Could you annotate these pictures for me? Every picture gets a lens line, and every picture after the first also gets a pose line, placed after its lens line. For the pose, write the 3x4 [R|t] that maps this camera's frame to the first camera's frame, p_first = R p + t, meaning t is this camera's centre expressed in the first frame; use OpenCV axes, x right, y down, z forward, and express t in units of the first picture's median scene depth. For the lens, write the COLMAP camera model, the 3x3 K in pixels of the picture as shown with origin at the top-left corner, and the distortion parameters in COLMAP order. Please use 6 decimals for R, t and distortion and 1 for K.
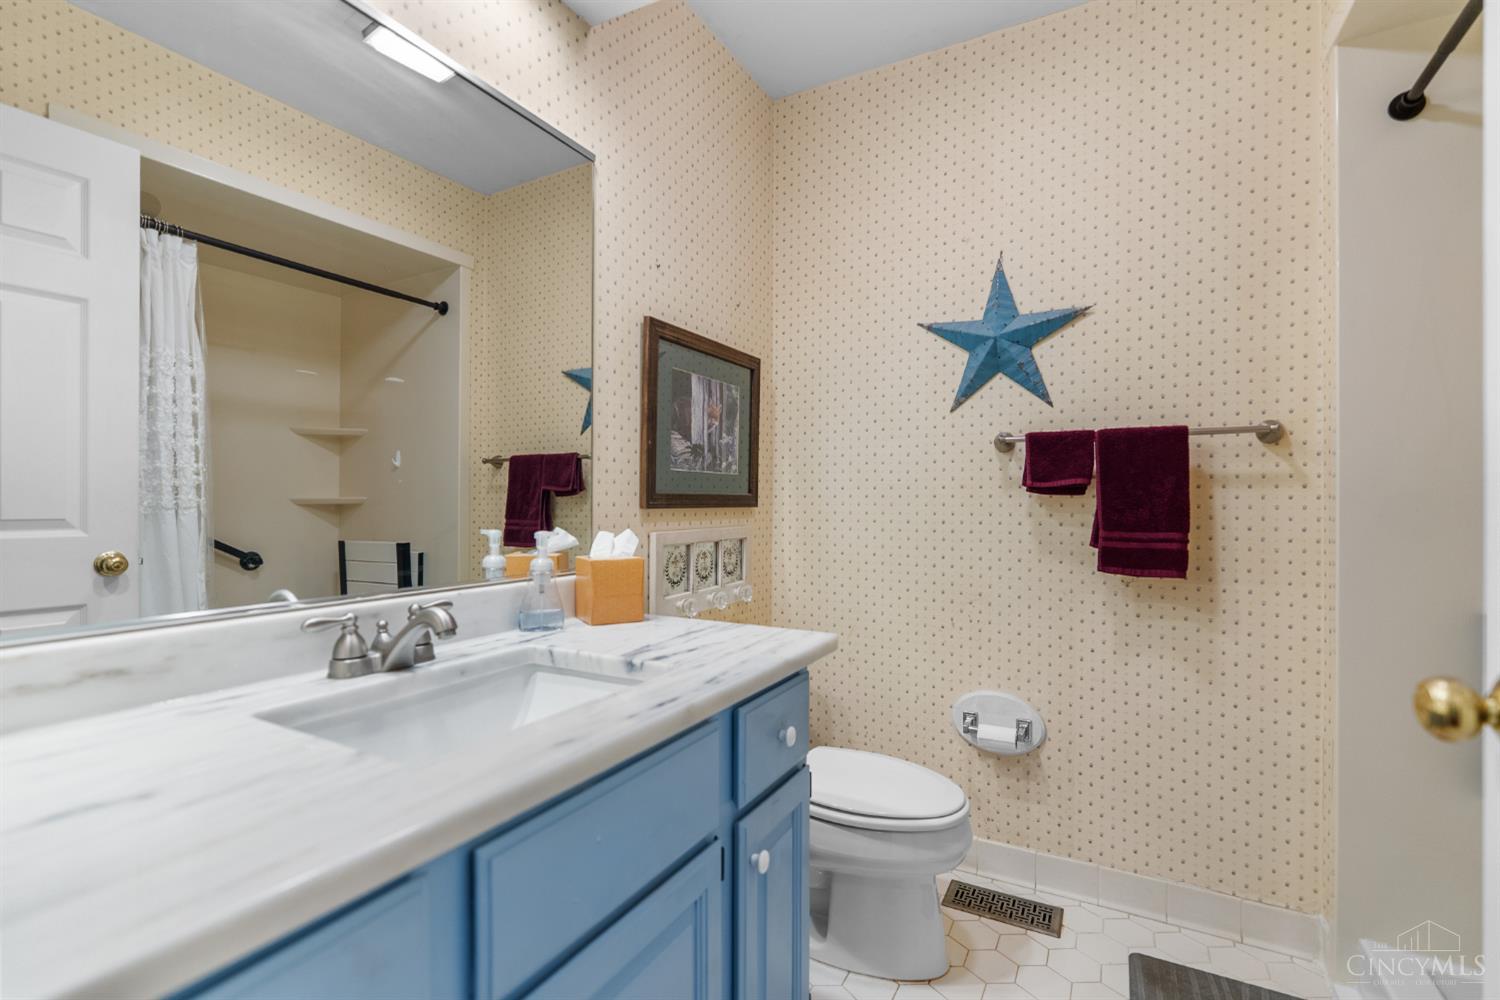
lens RADIAL K [[686.5, 0, 744.8], [0, 686.5, 504.3], [0, 0, 1]] dist [-0.005305, 0.001277]
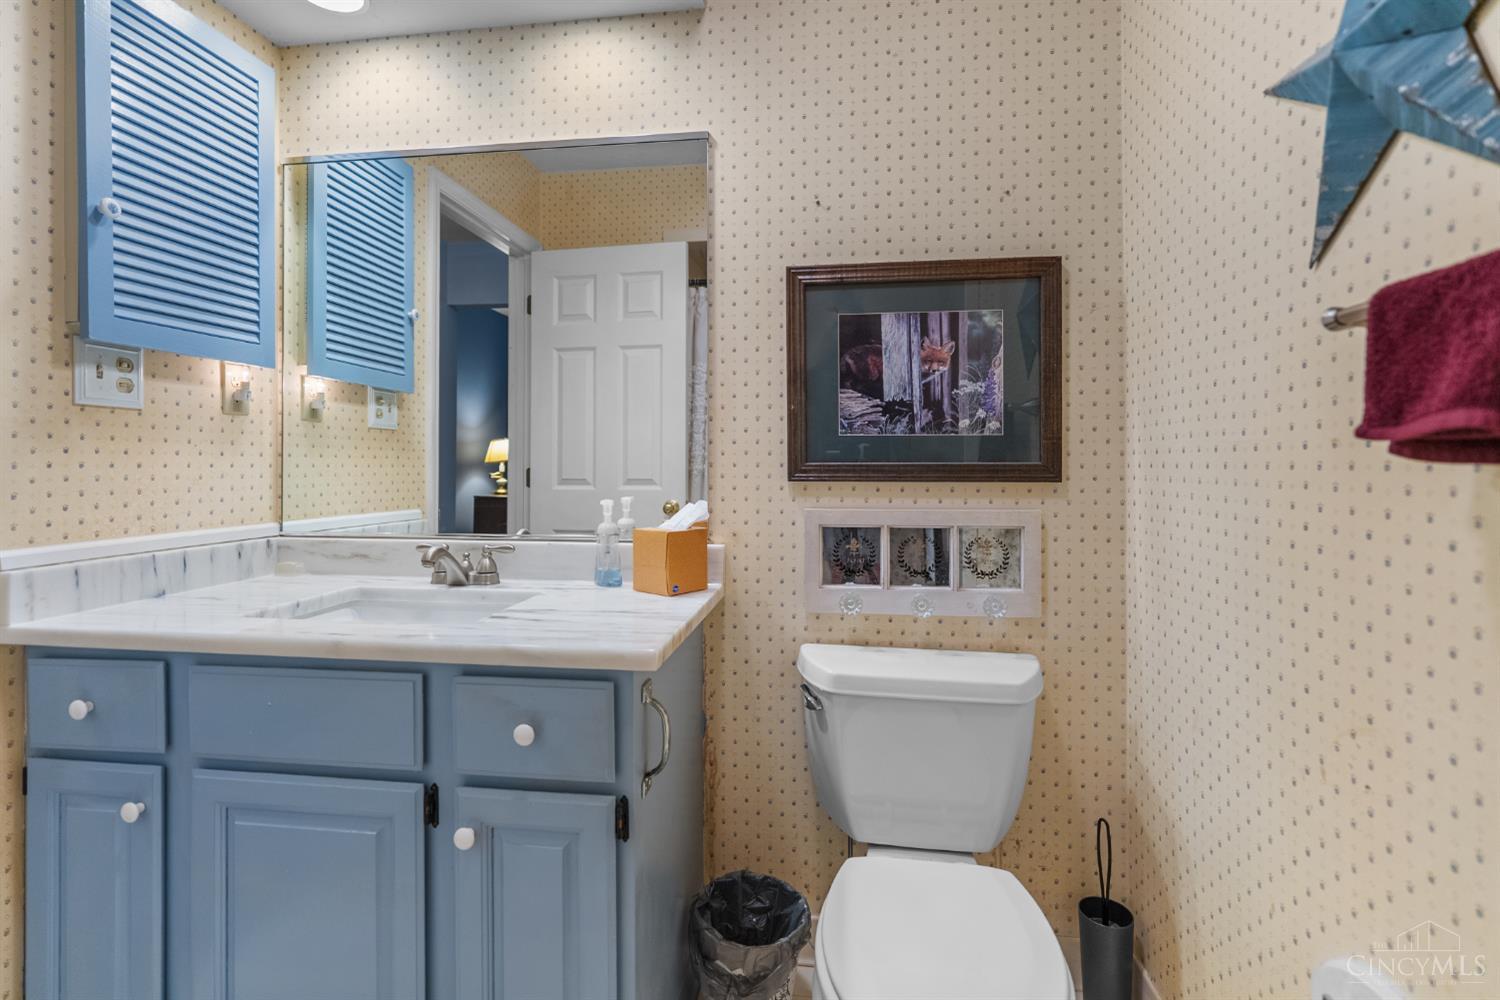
lens RADIAL K [[686.5, 0, 742.1], [0, 686.5, 460.4], [0, 0, 1]] dist [-0.005305, 0.001277]
pose [[0.364783, -0.005206, -0.931078, 0.584432], [-0.002628, 0.999975, -0.006621, -0.012791], [0.931089, 0.004862, 0.364760, 0.534720]]
